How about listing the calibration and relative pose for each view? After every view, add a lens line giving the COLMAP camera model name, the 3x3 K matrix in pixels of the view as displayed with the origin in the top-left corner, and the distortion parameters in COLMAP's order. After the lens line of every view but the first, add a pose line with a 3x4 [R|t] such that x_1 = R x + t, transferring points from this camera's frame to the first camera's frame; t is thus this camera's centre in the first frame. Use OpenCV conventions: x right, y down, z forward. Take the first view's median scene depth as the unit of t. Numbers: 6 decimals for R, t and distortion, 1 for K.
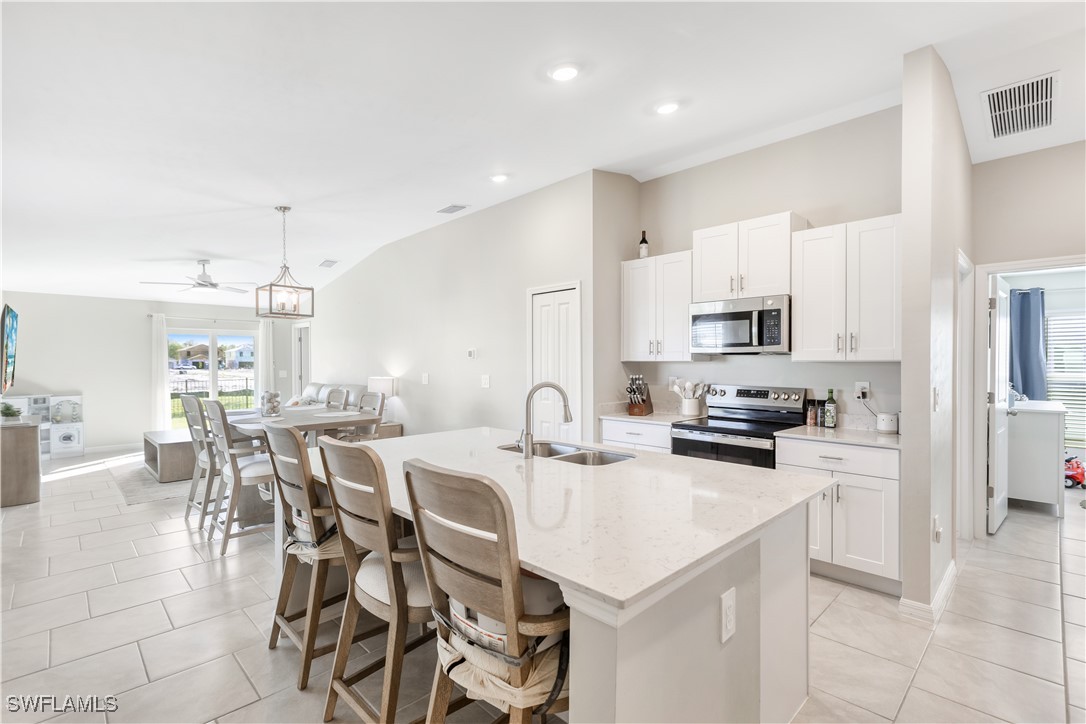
lens RADIAL K [[513.8, 0, 543.0], [0, 513.8, 362.0], [0, 0, 1]] dist [-0.043433, -0.000271]
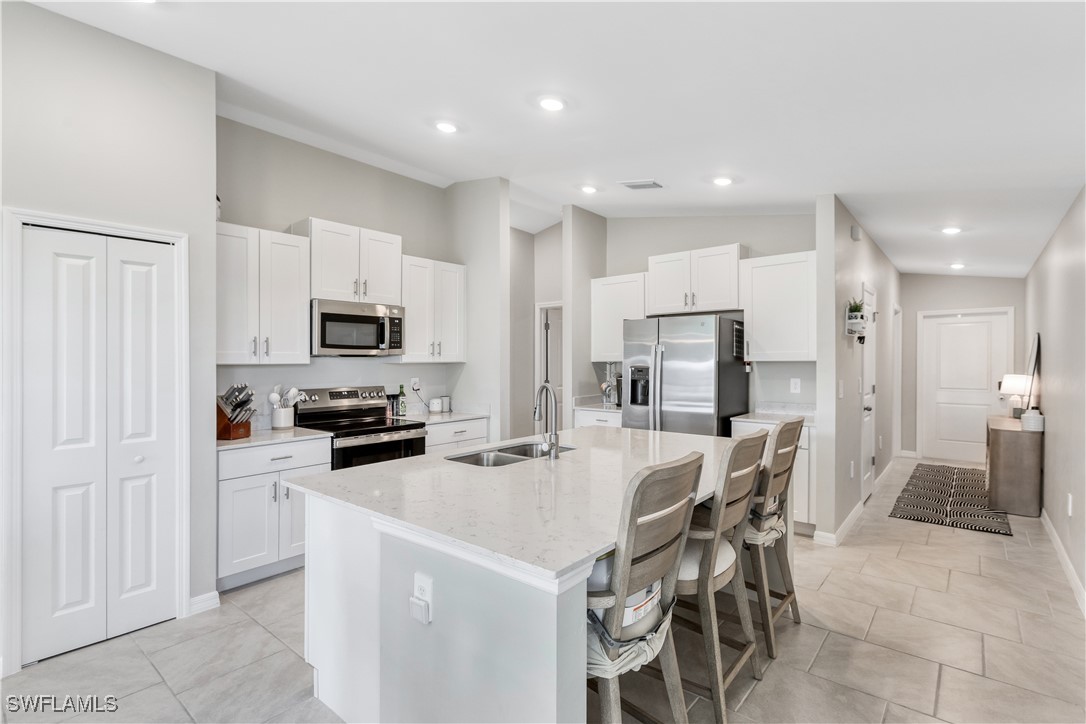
lens RADIAL K [[502.2, 0, 543.0], [0, 502.2, 362.0], [0, 0, 1]] dist [0.000373, 0.000039]
pose [[-0.097509, -0.003865, 0.995227, -0.699983], [0.007633, 0.999960, 0.004631, -0.006348], [-0.995205, 0.008048, -0.097476, 0.772611]]
